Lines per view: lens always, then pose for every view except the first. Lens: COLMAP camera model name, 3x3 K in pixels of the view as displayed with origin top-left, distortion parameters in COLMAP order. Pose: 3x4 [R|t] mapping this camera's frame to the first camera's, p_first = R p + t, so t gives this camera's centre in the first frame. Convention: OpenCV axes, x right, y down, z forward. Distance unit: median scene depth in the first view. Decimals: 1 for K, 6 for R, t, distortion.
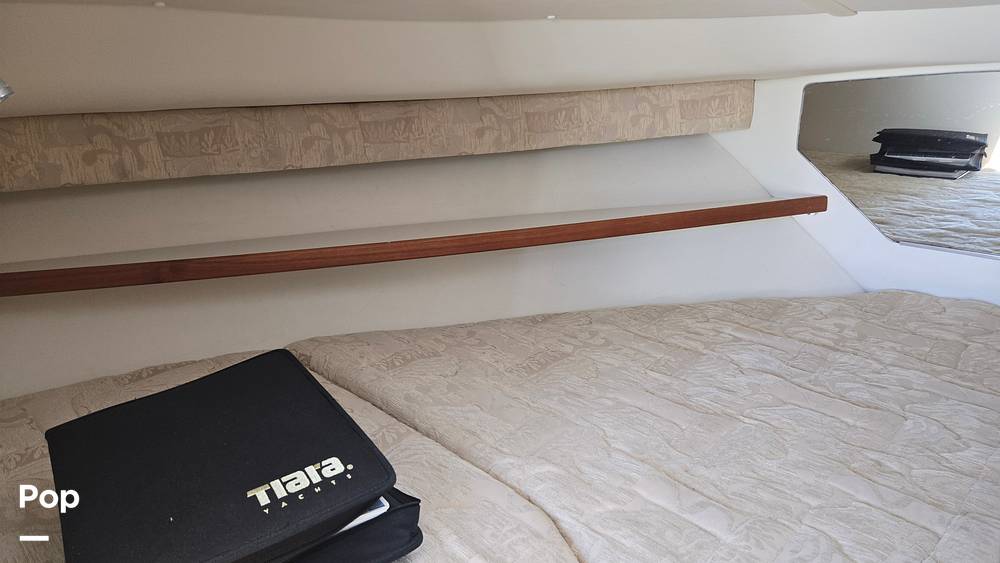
lens RADIAL K [[662.0, 0, 499.4], [0, 662.0, 278.6], [0, 0, 1]] dist [0.075012, -0.072657]
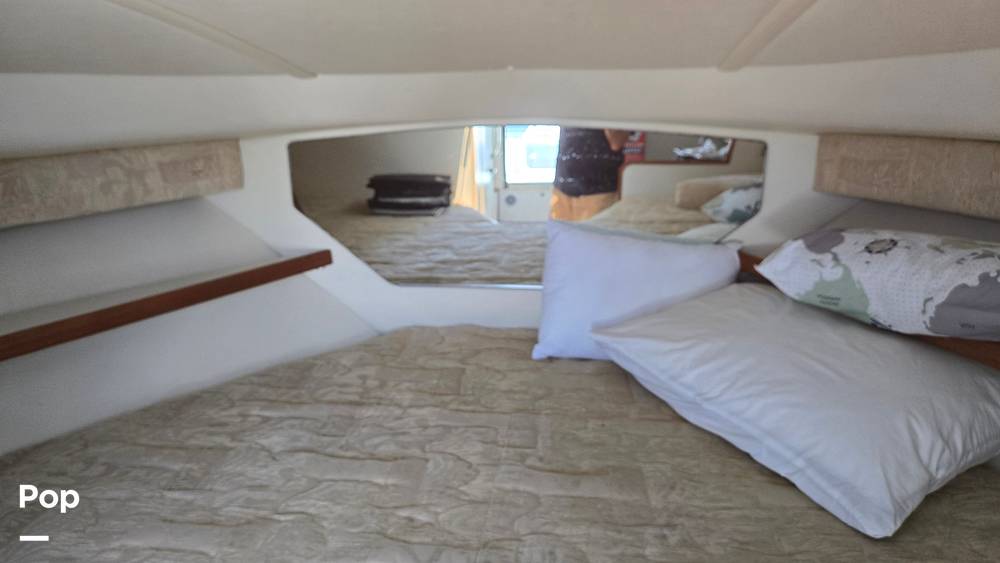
lens RADIAL K [[662.0, 0, 468.5], [0, 662.0, 297.4], [0, 0, 1]] dist [0.075012, -0.072657]
pose [[0.803854, -0.169358, 0.570207, 0.075261], [0.191506, 0.981257, 0.021468, -0.037459], [-0.563155, 0.091941, 0.821220, 0.062451]]
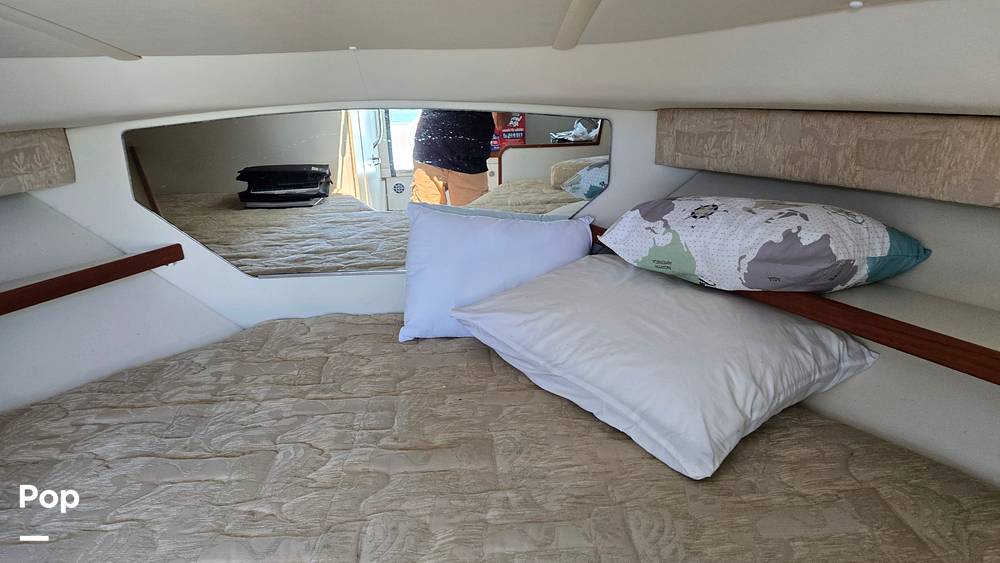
lens RADIAL K [[662.0, 0, 474.9], [0, 662.0, 296.3], [0, 0, 1]] dist [0.075012, -0.072657]
pose [[0.701007, -0.224648, 0.676848, 0.129343], [0.247882, 0.966667, 0.064111, -0.007842], [-0.668689, 0.122836, 0.733326, 0.020825]]
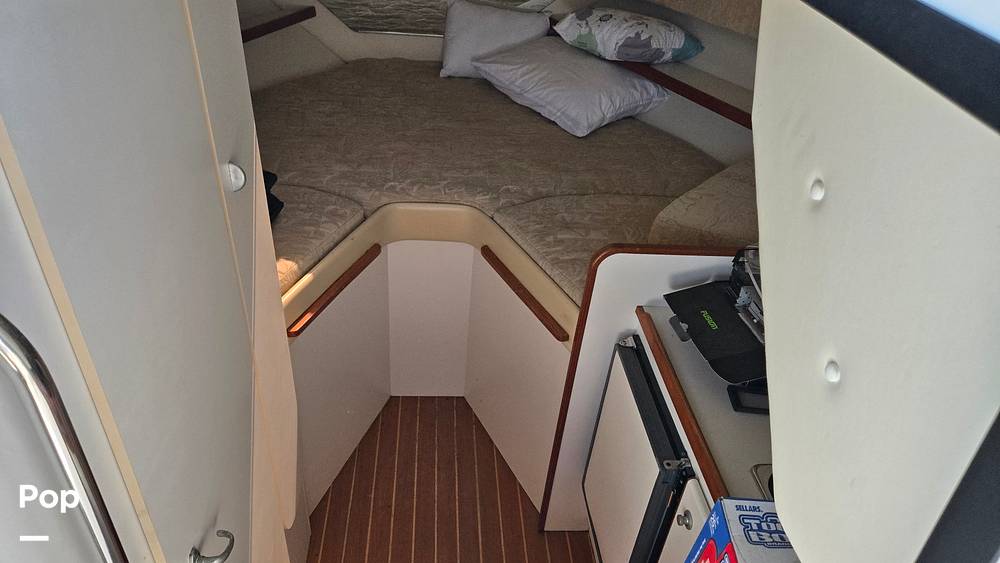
lens RADIAL K [[662.0, 0, 485.1], [0, 662.0, 271.5], [0, 0, 1]] dist [0.075012, -0.072657]
pose [[0.652069, -0.375143, 0.658843, -0.641630], [0.163201, 0.918084, 0.361231, -0.058941], [-0.740386, -0.128023, 0.659877, -0.551799]]
